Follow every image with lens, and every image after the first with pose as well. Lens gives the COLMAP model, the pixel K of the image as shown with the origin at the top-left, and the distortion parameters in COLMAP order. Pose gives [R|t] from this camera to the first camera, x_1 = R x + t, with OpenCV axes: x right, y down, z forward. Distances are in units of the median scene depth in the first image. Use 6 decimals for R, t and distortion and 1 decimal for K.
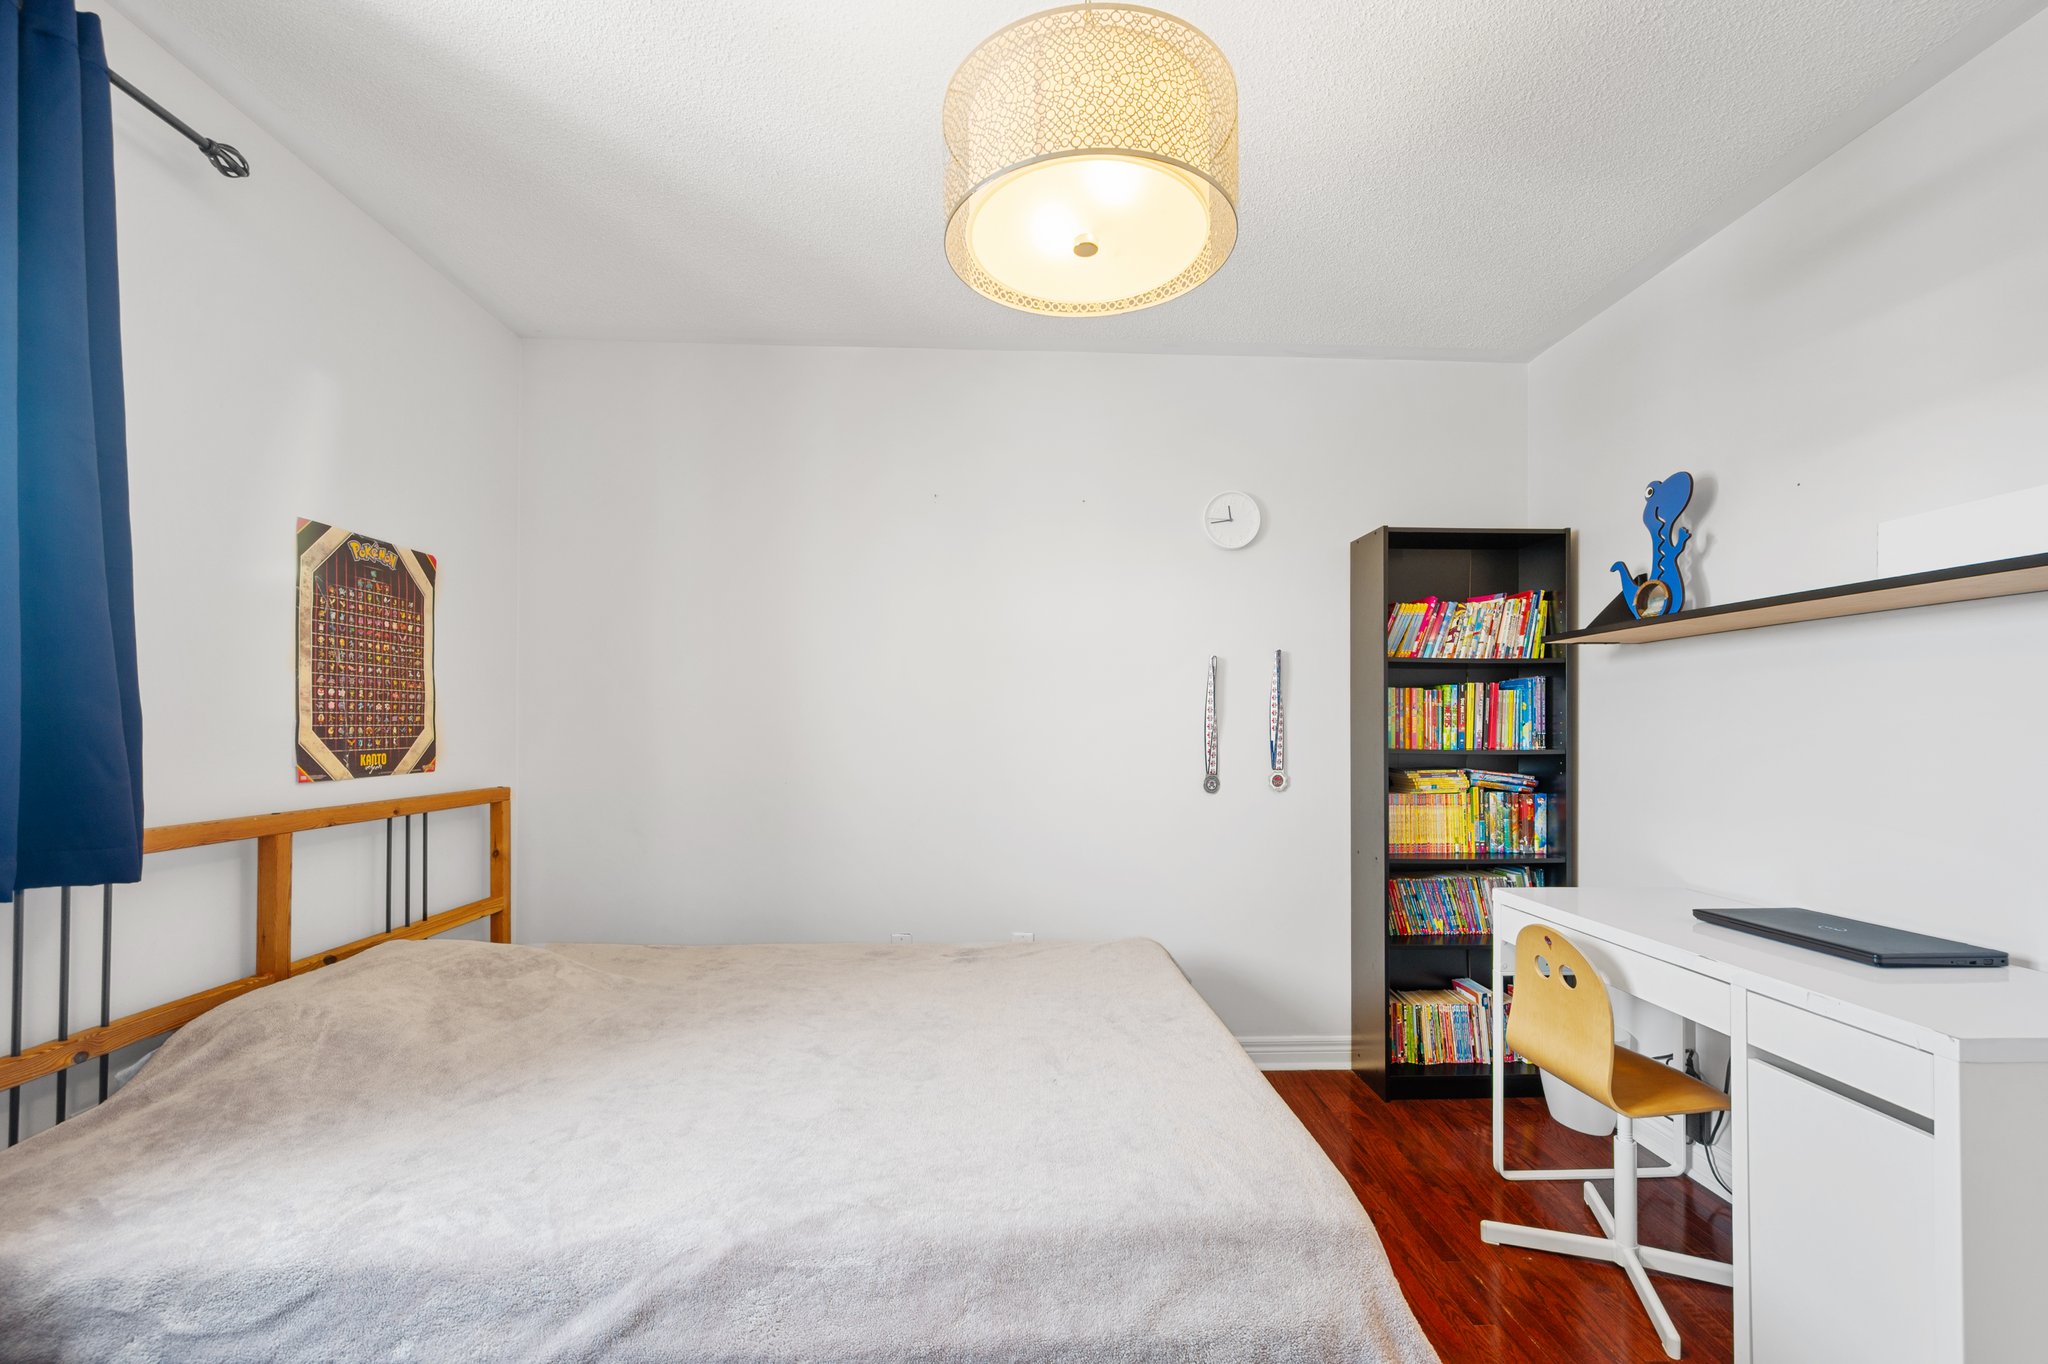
lens RADIAL K [[819.3, 0, 1033.9], [0, 819.3, 714.0], [0, 0, 1]] dist [0.000268, 0.000092]
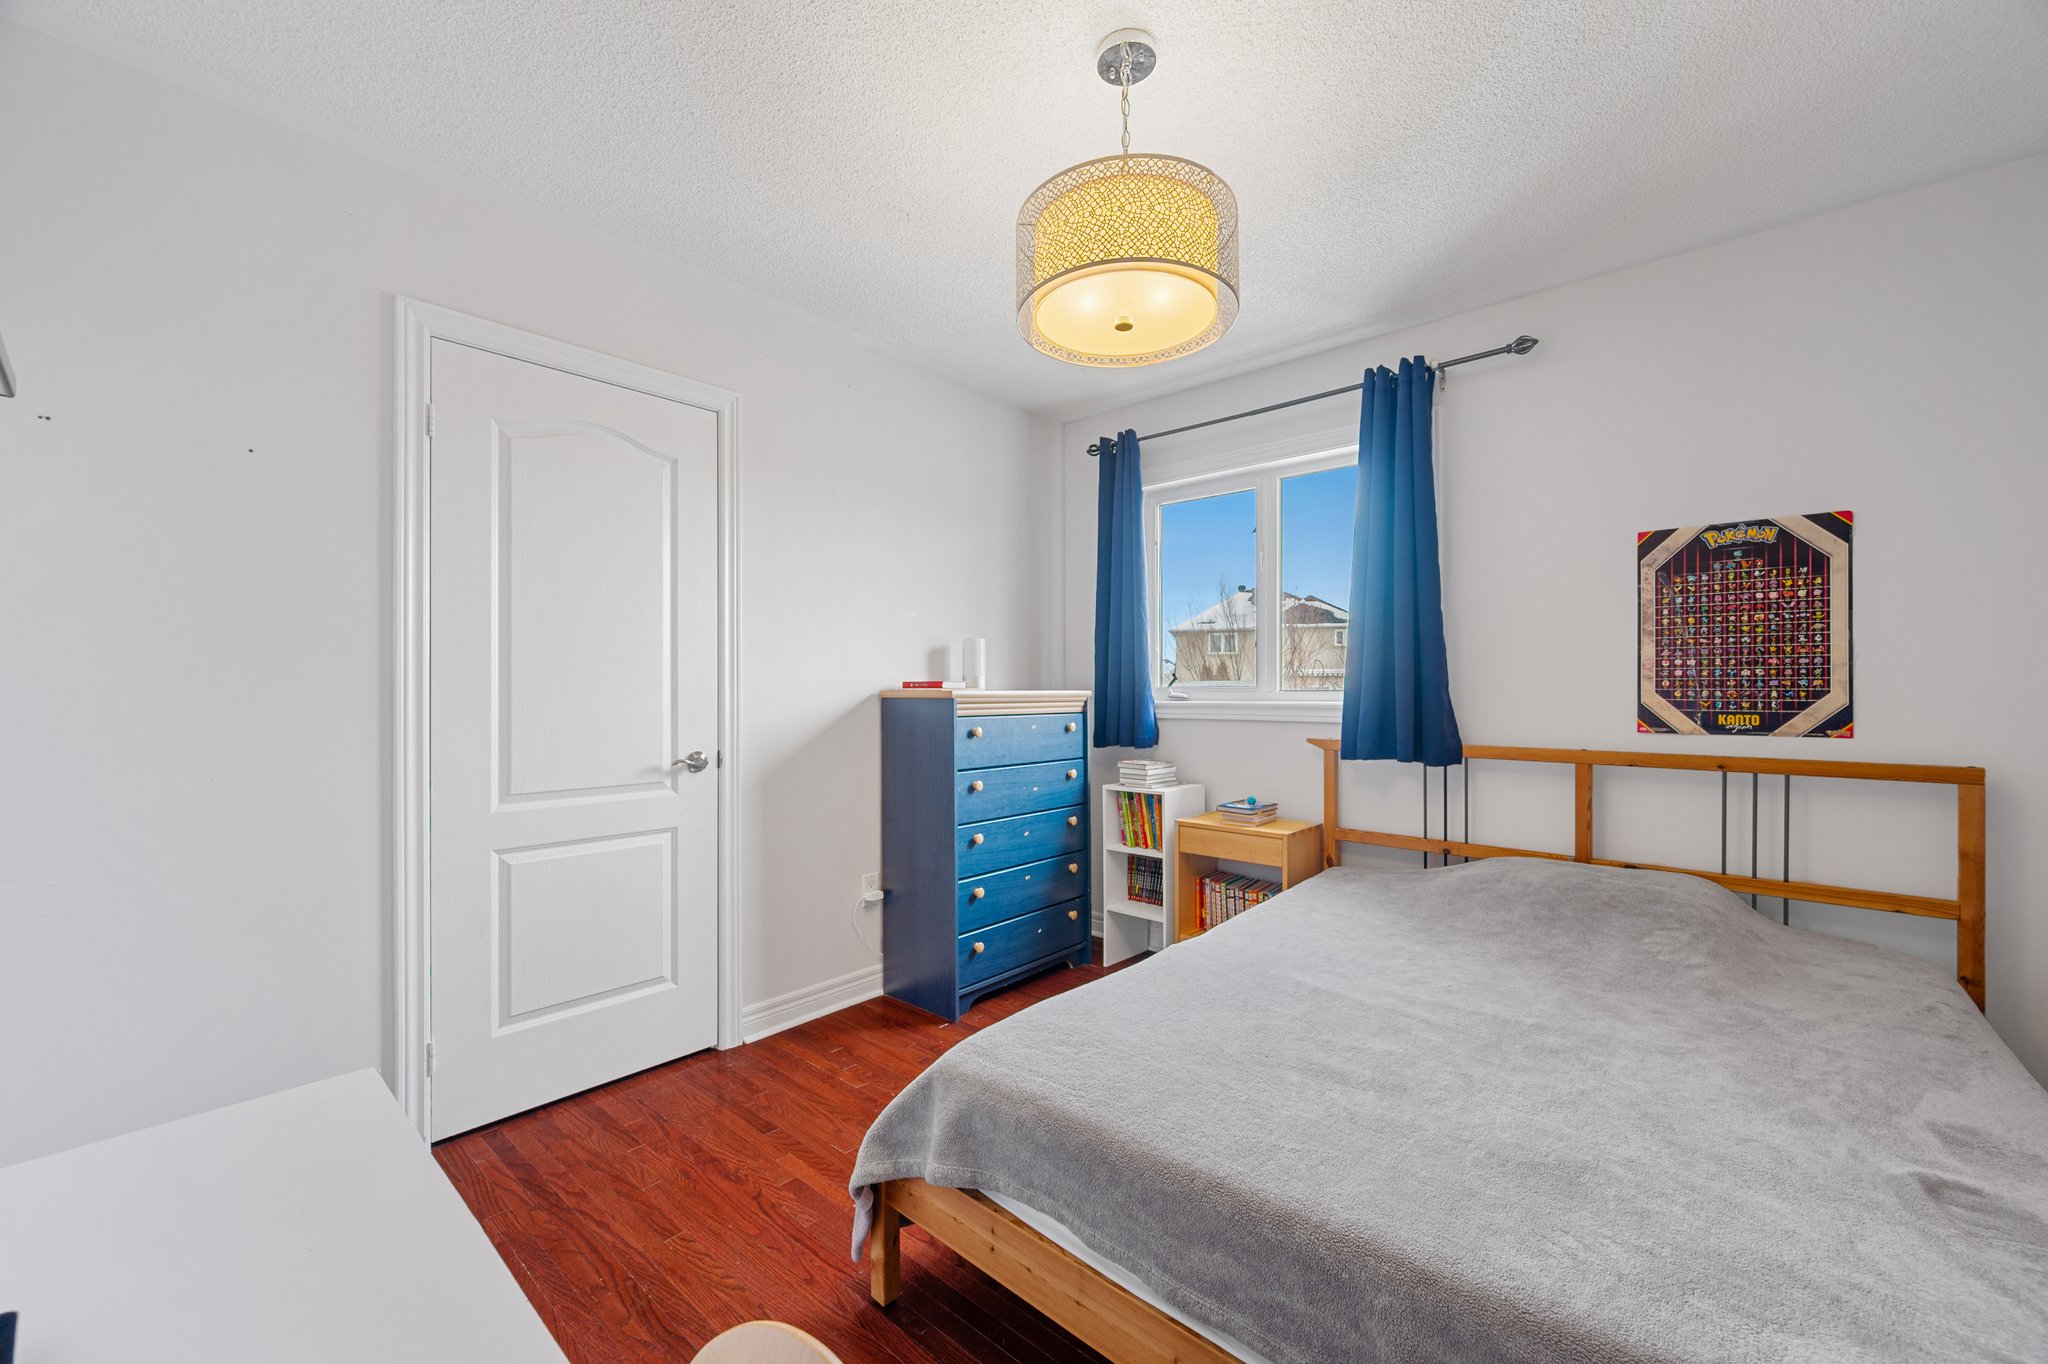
lens RADIAL K [[815.0, 0, 1024.0], [0, 815.0, 682.0], [0, 0, 1]] dist [-0.000130, 0.000215]
pose [[-0.698298, -0.008719, -0.715754, 0.661725], [0.007405, 0.999784, -0.019403, 0.018153], [0.715769, -0.018849, -0.698082, 1.067448]]
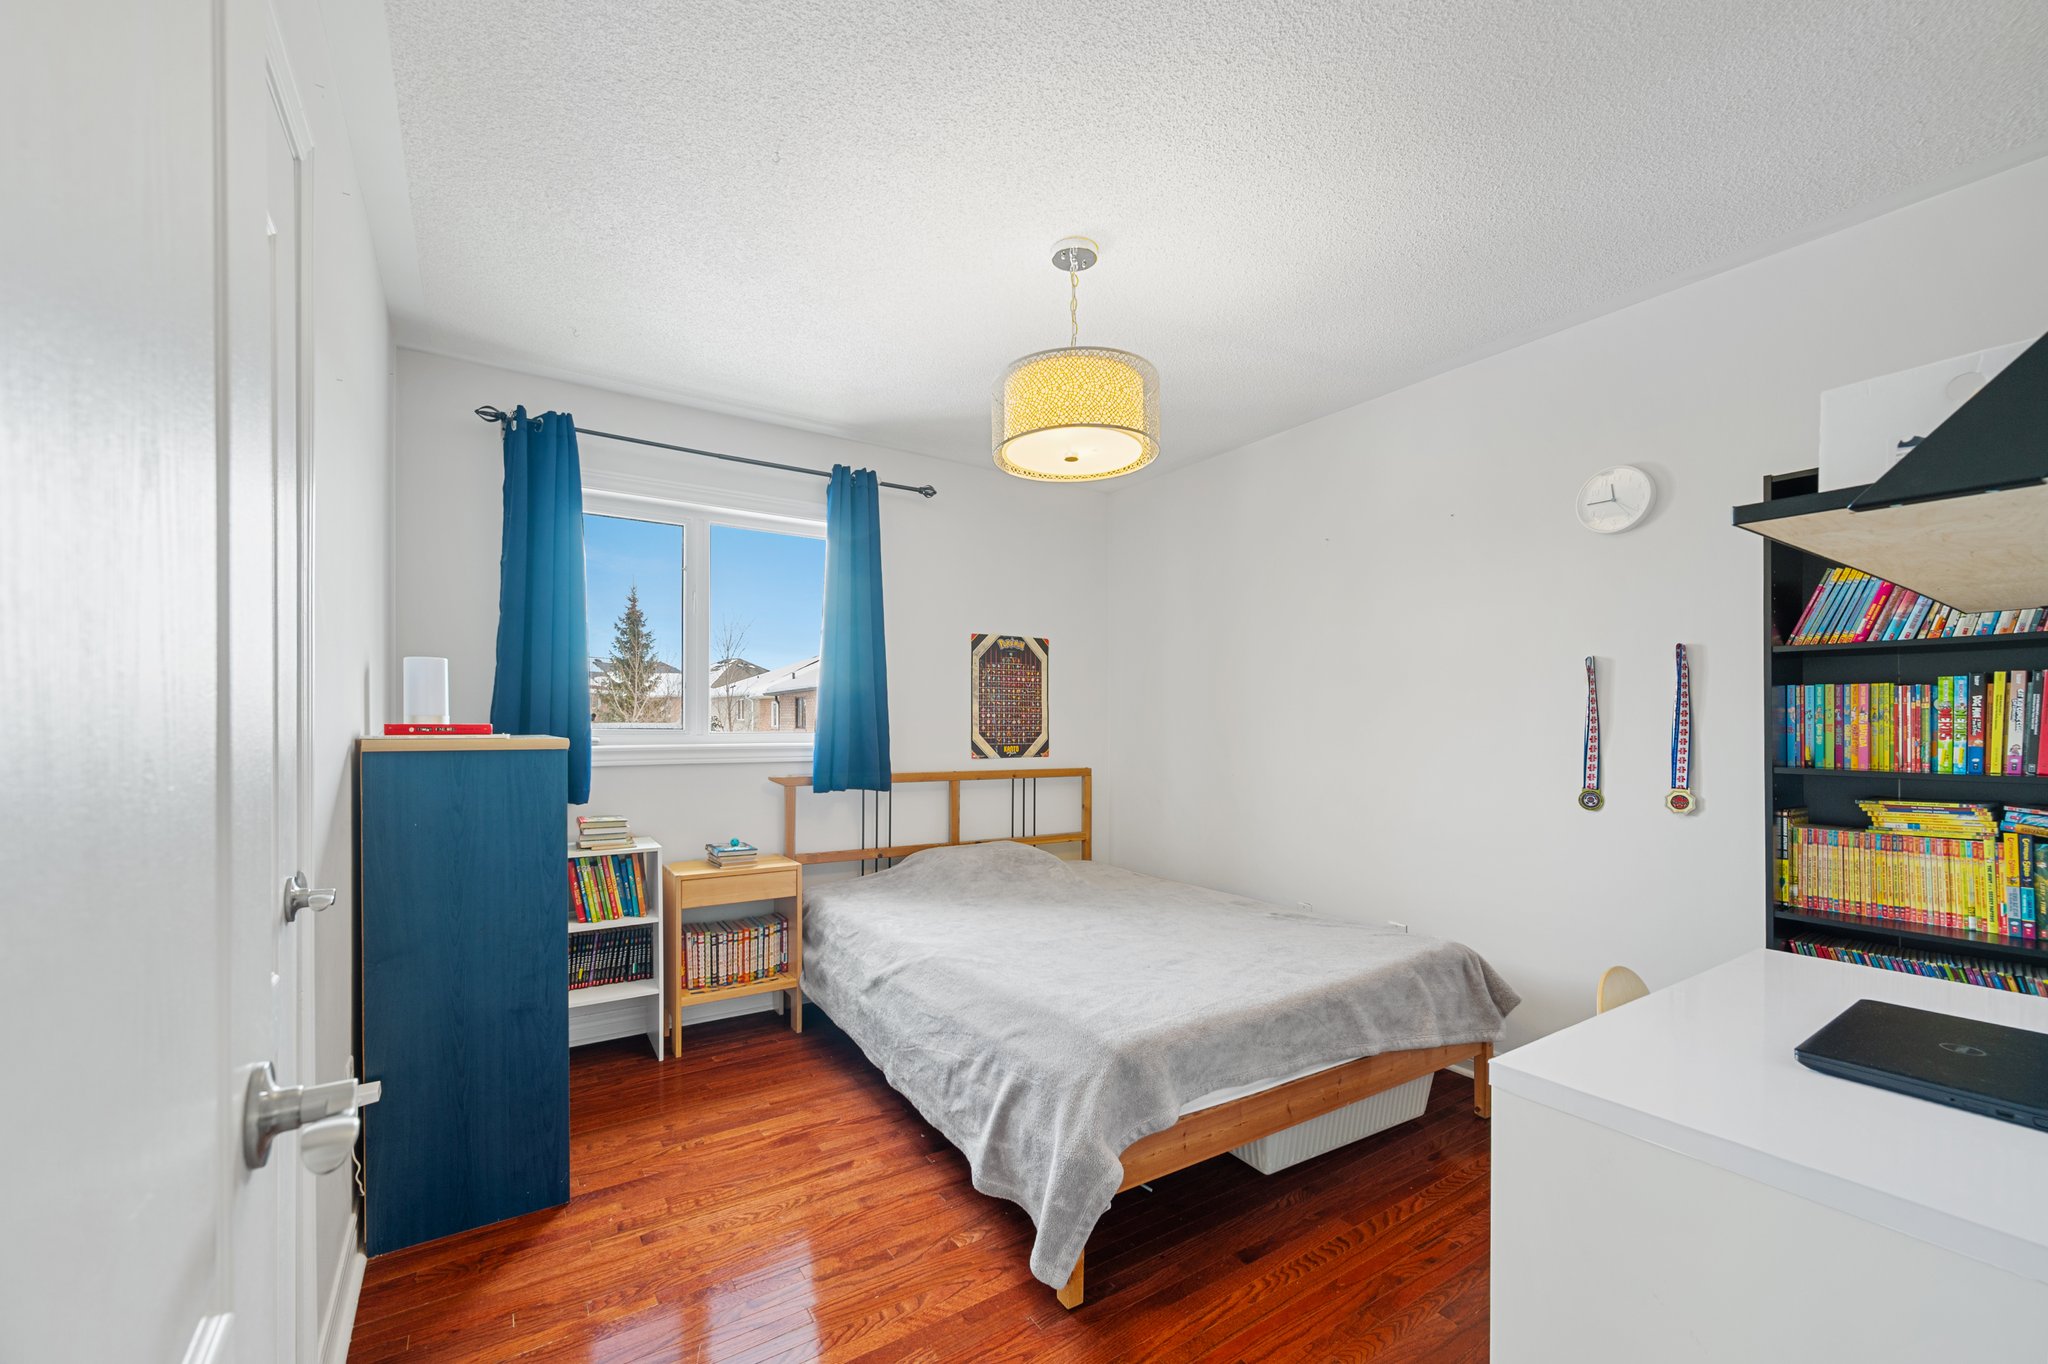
lens RADIAL K [[820.6, 0, 1028.6], [0, 820.6, 720.4], [0, 0, 1]] dist [-0.000385, 0.000015]
pose [[0.519854, -0.007684, -0.854221, 0.882811], [0.010253, 0.999944, -0.002755, -0.006935], [0.854194, -0.007326, 0.519903, 0.015225]]
